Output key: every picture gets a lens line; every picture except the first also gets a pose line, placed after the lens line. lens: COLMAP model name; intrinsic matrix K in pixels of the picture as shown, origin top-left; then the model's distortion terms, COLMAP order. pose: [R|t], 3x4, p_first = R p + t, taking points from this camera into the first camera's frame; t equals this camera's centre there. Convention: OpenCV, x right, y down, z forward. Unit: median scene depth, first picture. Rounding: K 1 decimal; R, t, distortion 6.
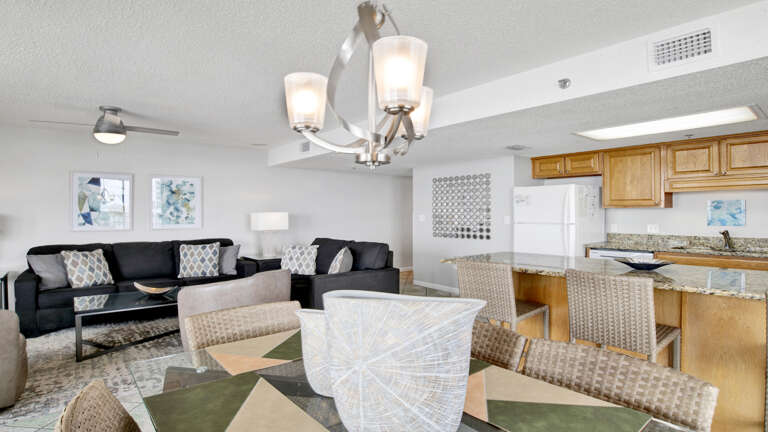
lens RADIAL K [[403.6, 0, 384.0], [0, 403.6, 216.0], [0, 0, 1]] dist [-0.055420, 0.001808]
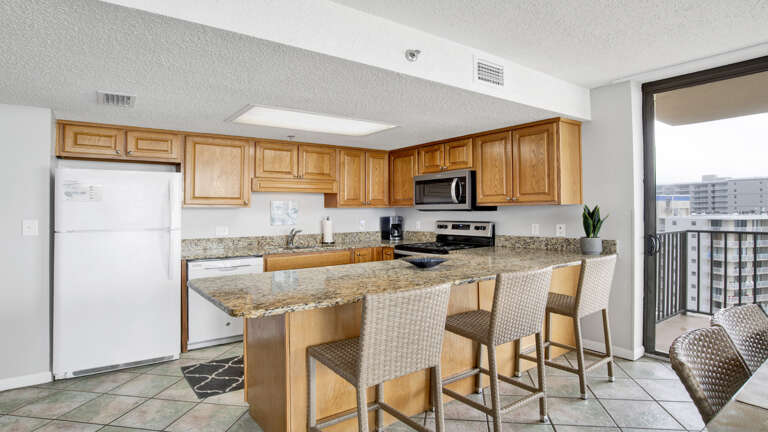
lens RADIAL K [[416.2, 0, 384.0], [0, 416.2, 216.0], [0, 0, 1]] dist [-0.051301, 0.000498]
pose [[0.033675, -0.006080, 0.999414, -0.267863], [0.014609, 0.999878, 0.005590, -0.001935], [-0.999326, 0.014412, 0.033760, 0.666963]]
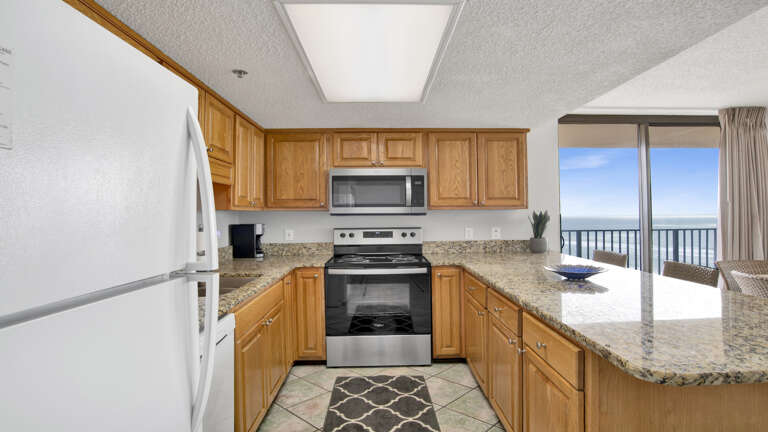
lens RADIAL K [[403.6, 0, 384.0], [0, 403.6, 216.0], [0, 0, 1]] dist [-0.055420, 0.001808]
pose [[-0.799513, 0.009540, 0.600574, 0.281807], [0.016283, 0.999851, 0.005795, -0.010172], [-0.600429, 0.014413, -0.799548, 1.211762]]
